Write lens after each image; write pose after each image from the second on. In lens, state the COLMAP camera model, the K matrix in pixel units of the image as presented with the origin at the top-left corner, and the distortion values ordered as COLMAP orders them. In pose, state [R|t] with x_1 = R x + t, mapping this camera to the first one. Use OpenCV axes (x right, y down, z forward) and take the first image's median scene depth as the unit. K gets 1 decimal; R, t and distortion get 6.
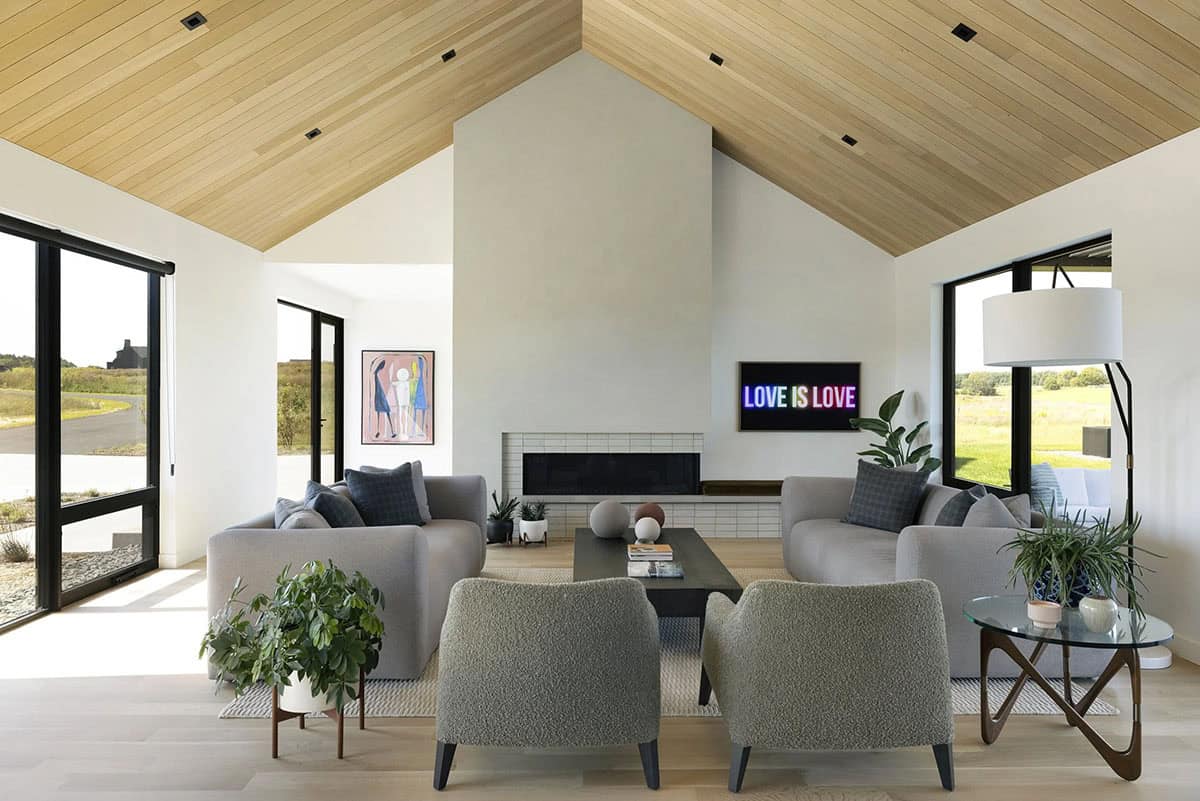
lens RADIAL K [[749.9, 0, 600.0], [0, 749.9, 400.5], [0, 0, 1]] dist [0.000568, 0.000820]
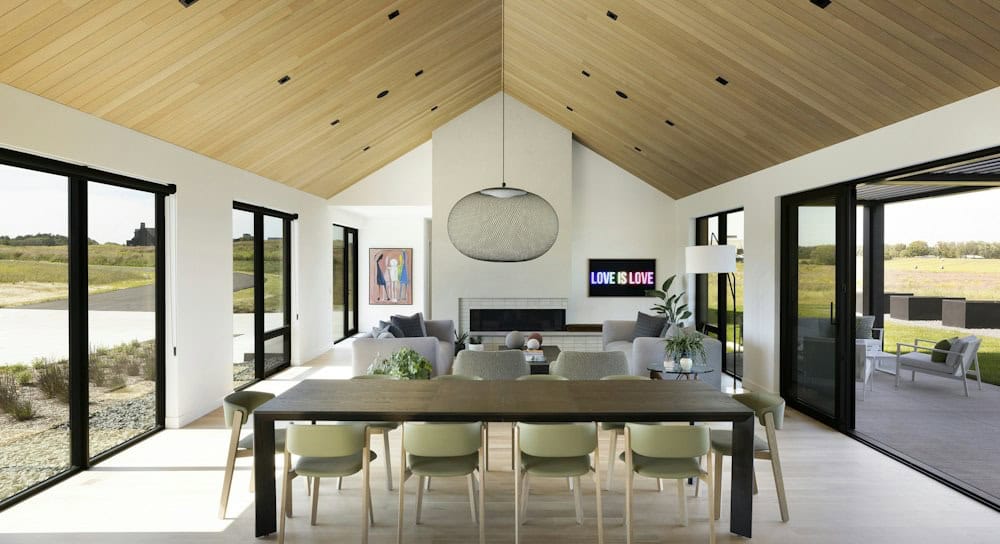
lens RADIAL K [[600.9, 0, 500.0], [0, 600.9, 272.0], [0, 0, 1]] dist [-0.000030, -0.000877]
pose [[0.999693, -0.001920, -0.024699, 0.008364], [0.002015, 0.999991, 0.003814, -0.025791], [0.024691, -0.003862, 0.999688, -0.462523]]
